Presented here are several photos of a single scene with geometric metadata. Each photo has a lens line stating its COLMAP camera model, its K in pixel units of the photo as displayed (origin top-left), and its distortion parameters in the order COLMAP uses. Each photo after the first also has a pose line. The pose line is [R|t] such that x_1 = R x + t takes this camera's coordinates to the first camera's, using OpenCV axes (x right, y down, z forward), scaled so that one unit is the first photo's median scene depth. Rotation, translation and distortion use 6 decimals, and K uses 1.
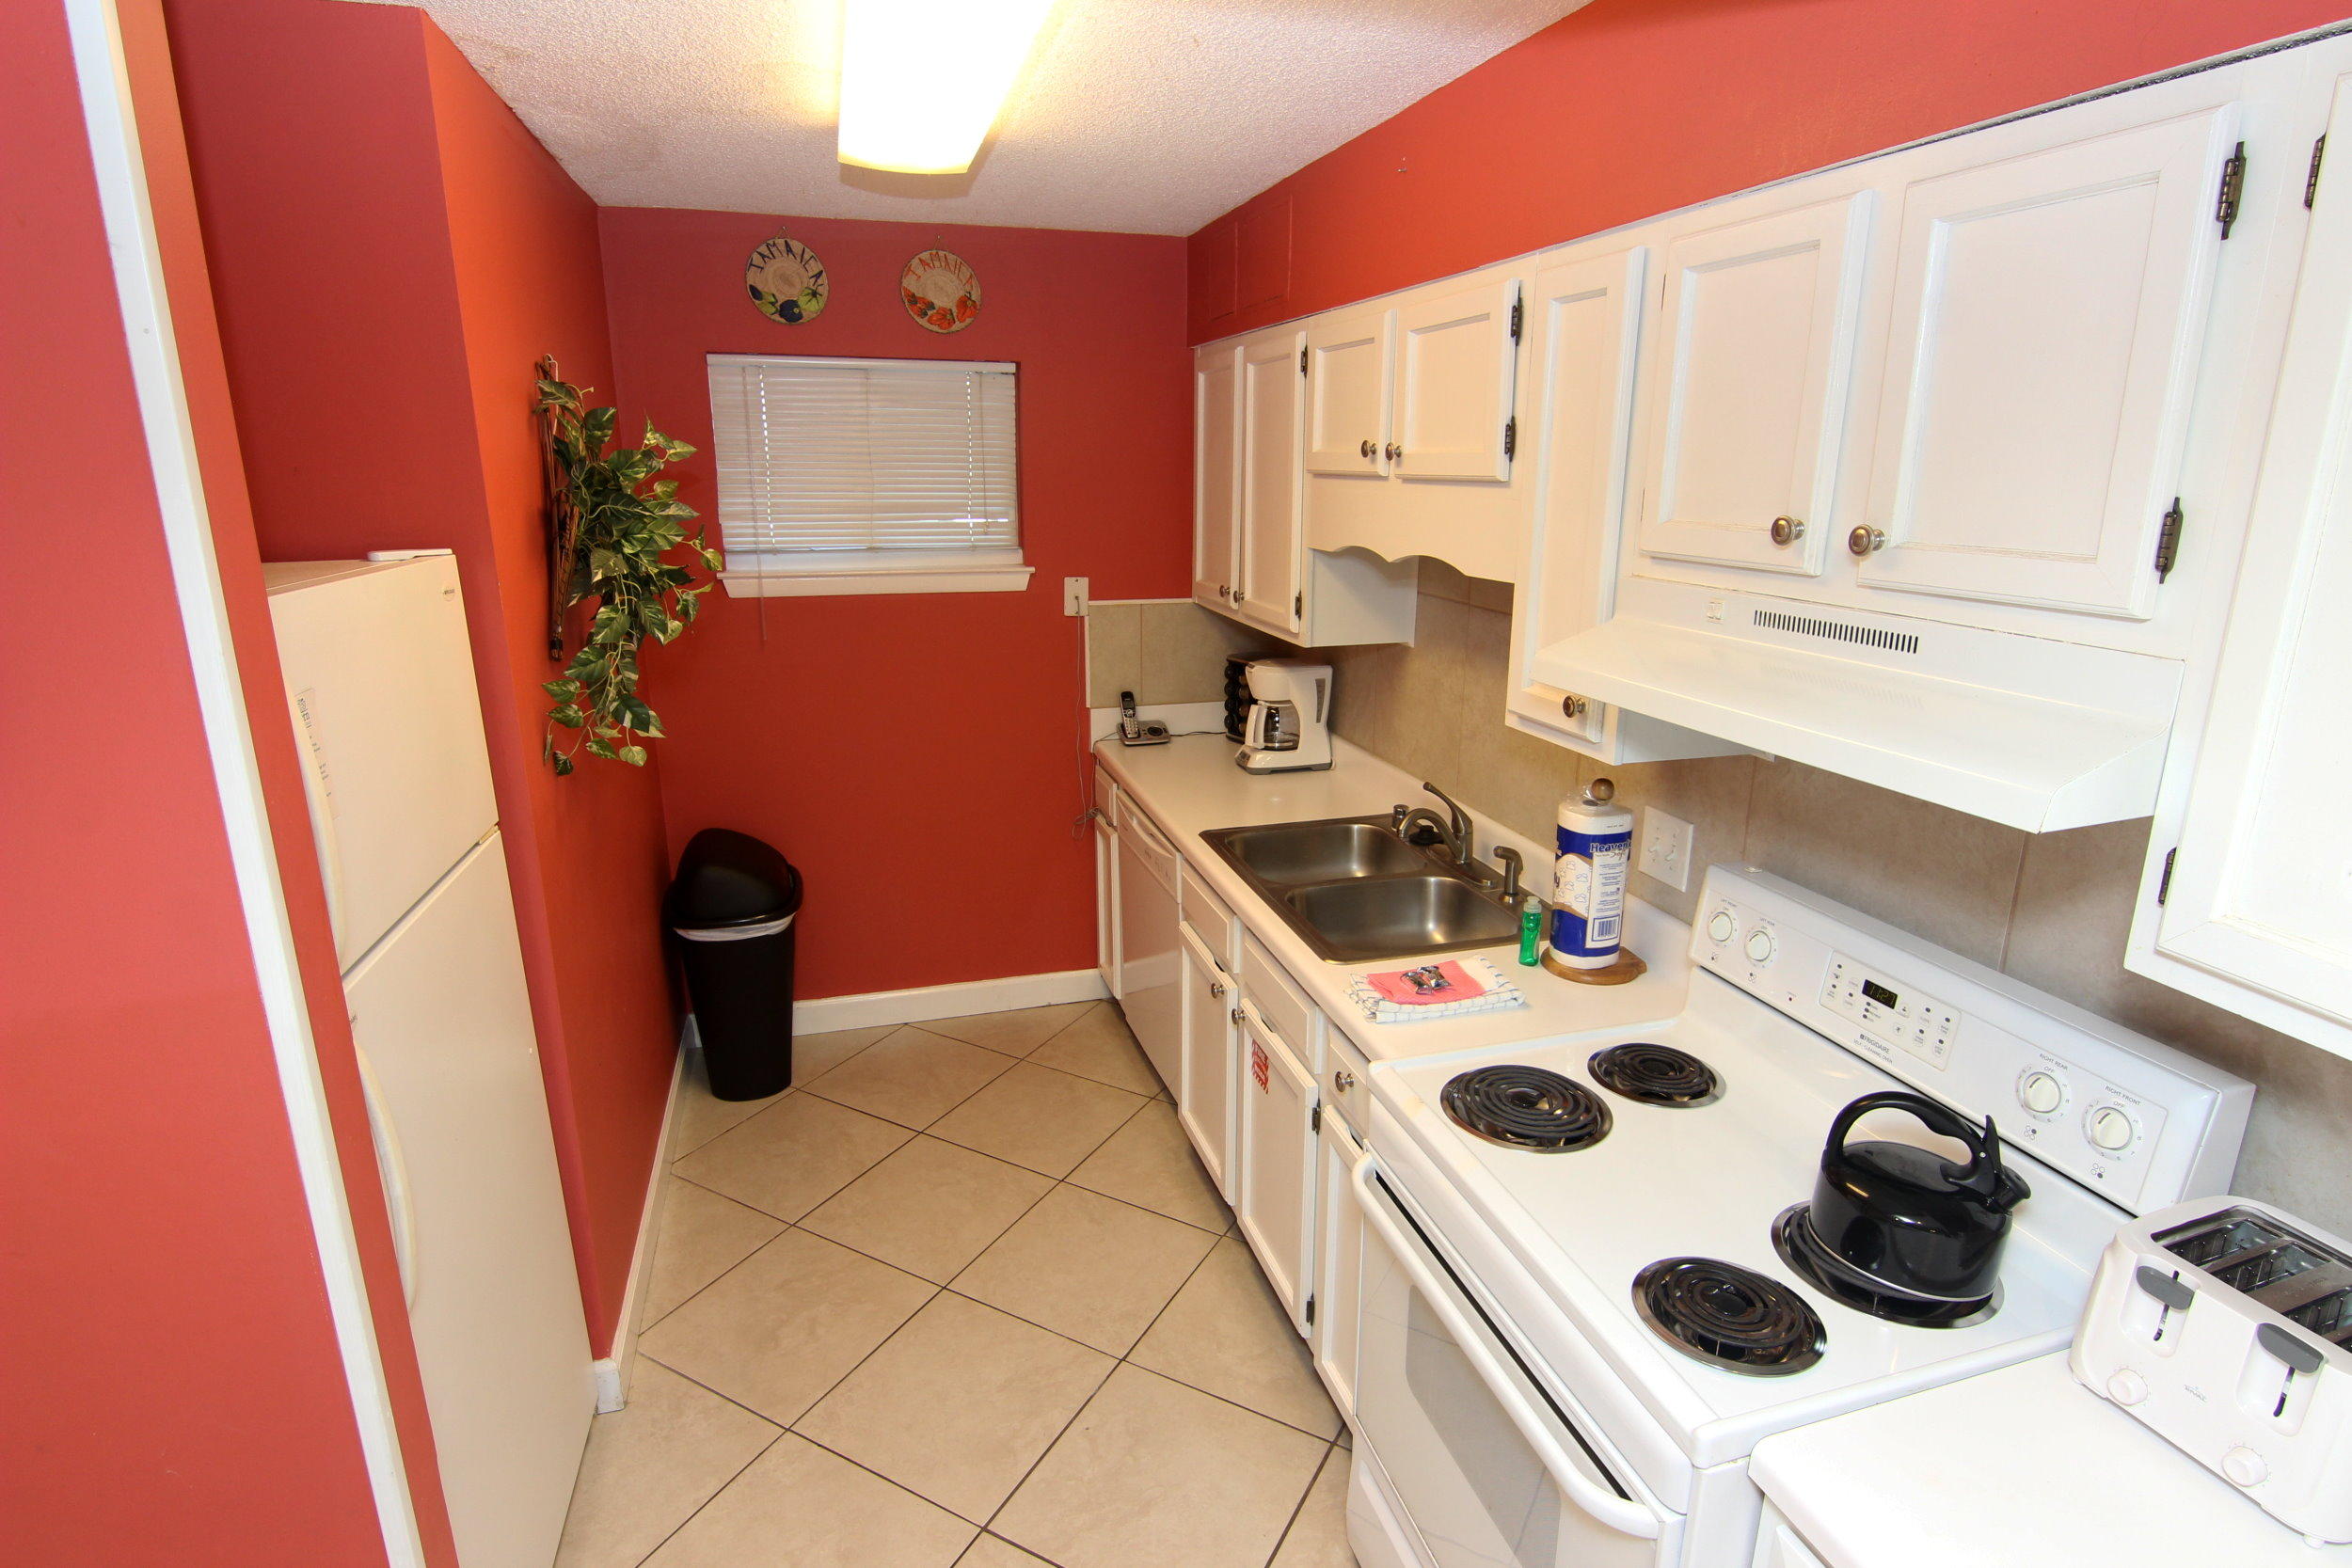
lens RADIAL K [[1200.9, 0, 1179.6], [0, 1200.9, 774.8], [0, 0, 1]] dist [-0.001413, -0.001445]
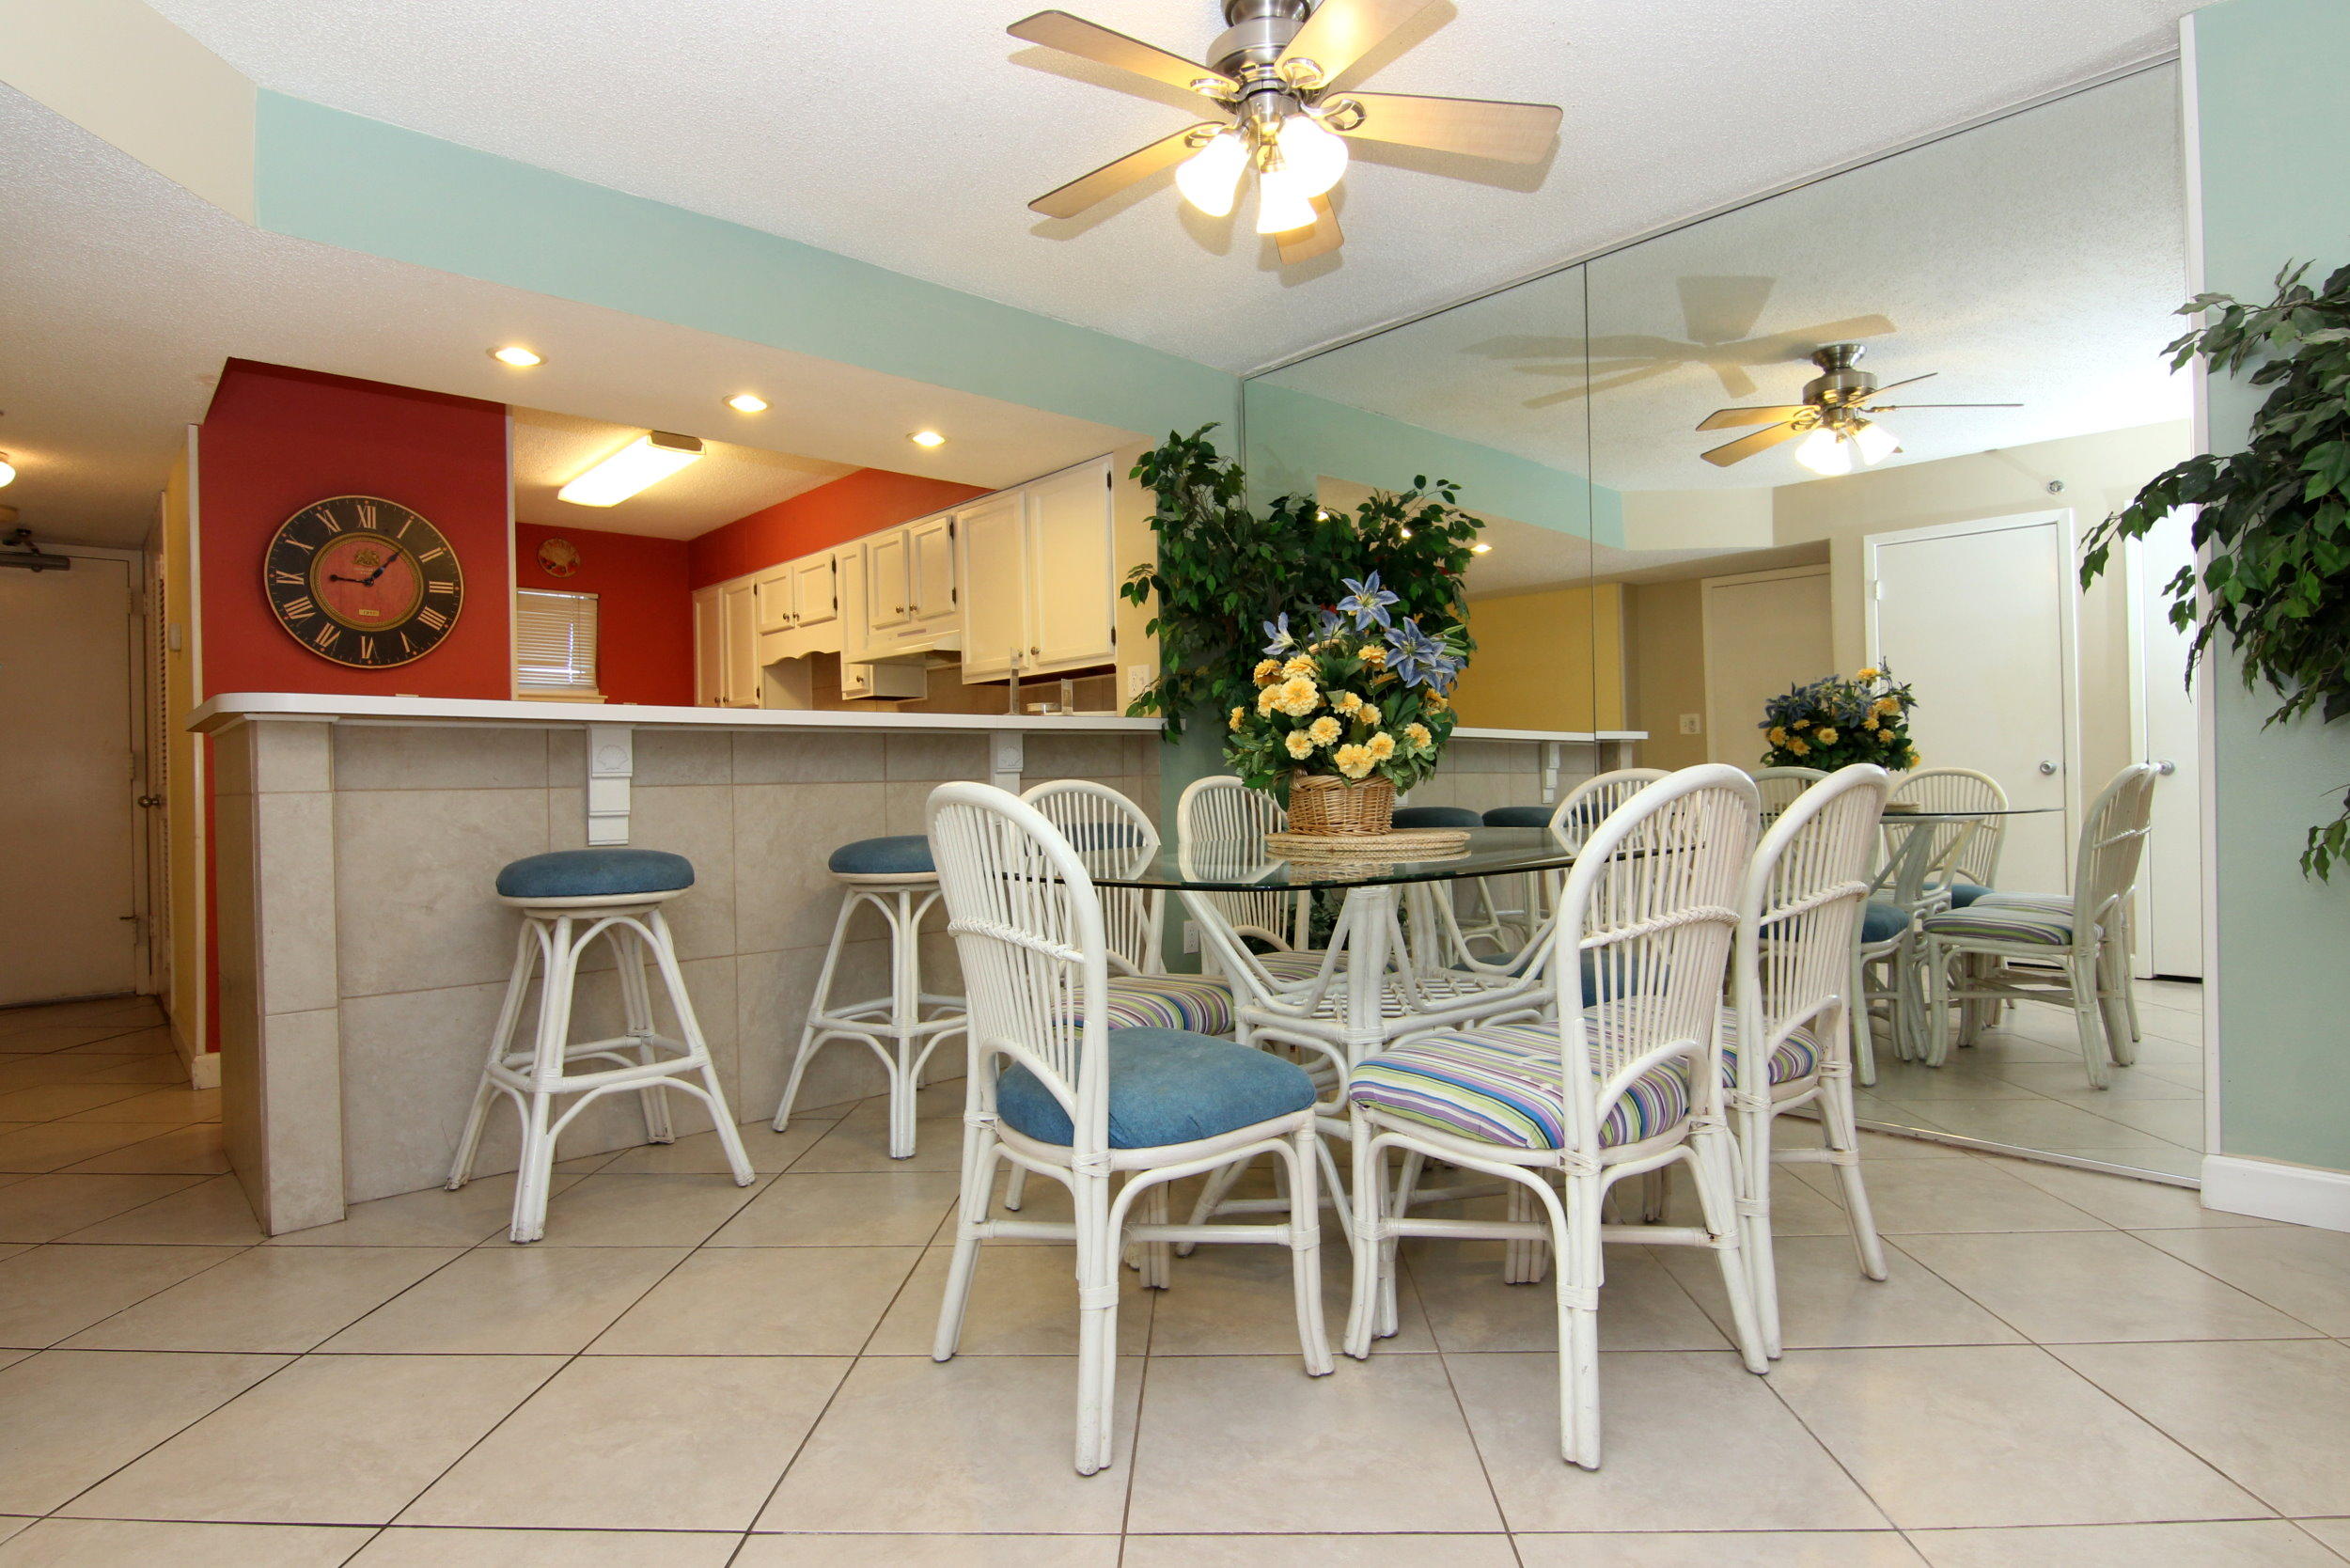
lens RADIAL K [[1200.0, 0, 1185.7], [0, 1200.0, 783.8], [0, 0, 1]] dist [-0.001413, -0.001445]
pose [[0.888687, -0.025175, 0.457824, -0.240798], [0.142982, 0.963918, -0.224539, 0.696753], [-0.435652, 0.265006, 0.860221, -1.344268]]
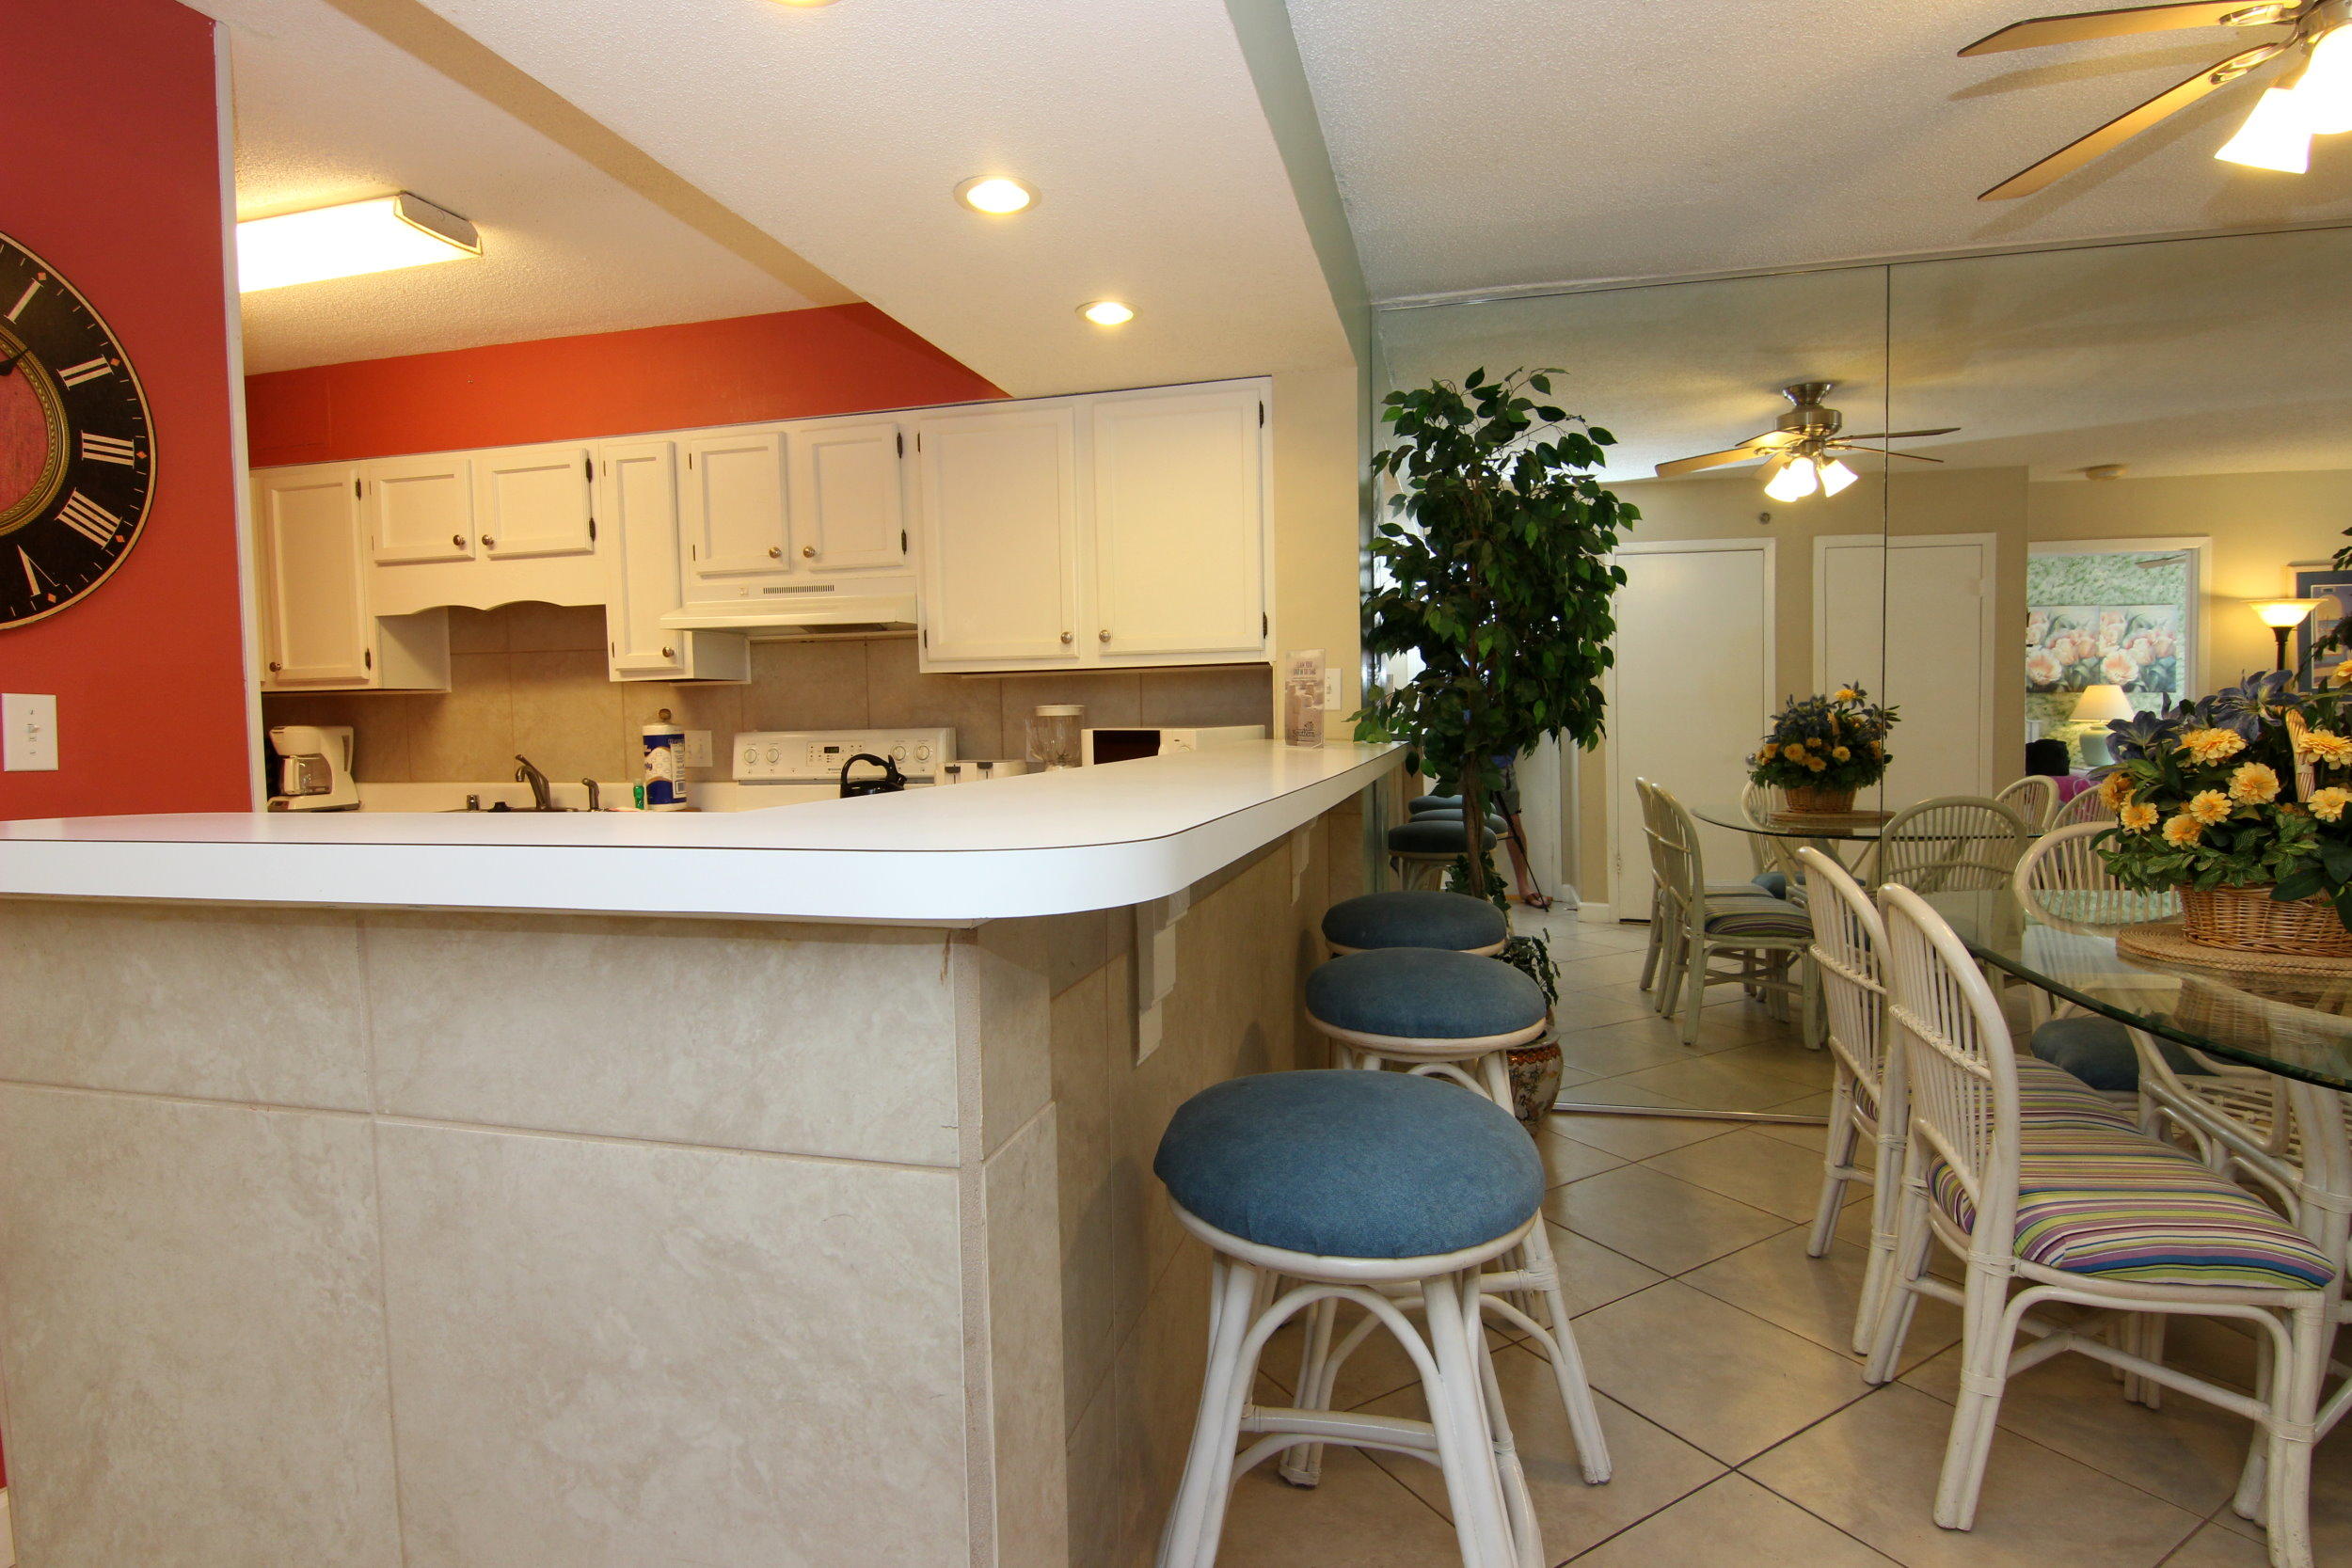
lens RADIAL K [[1200.9, 0, 1177.9], [0, 1200.9, 780.1], [0, 0, 1]] dist [-0.001413, -0.001445]
pose [[0.499736, -0.060229, 0.864081, -0.677417], [0.244456, 0.966834, -0.073988, 0.344162], [-0.830966, 0.248204, 0.497885, -0.449315]]
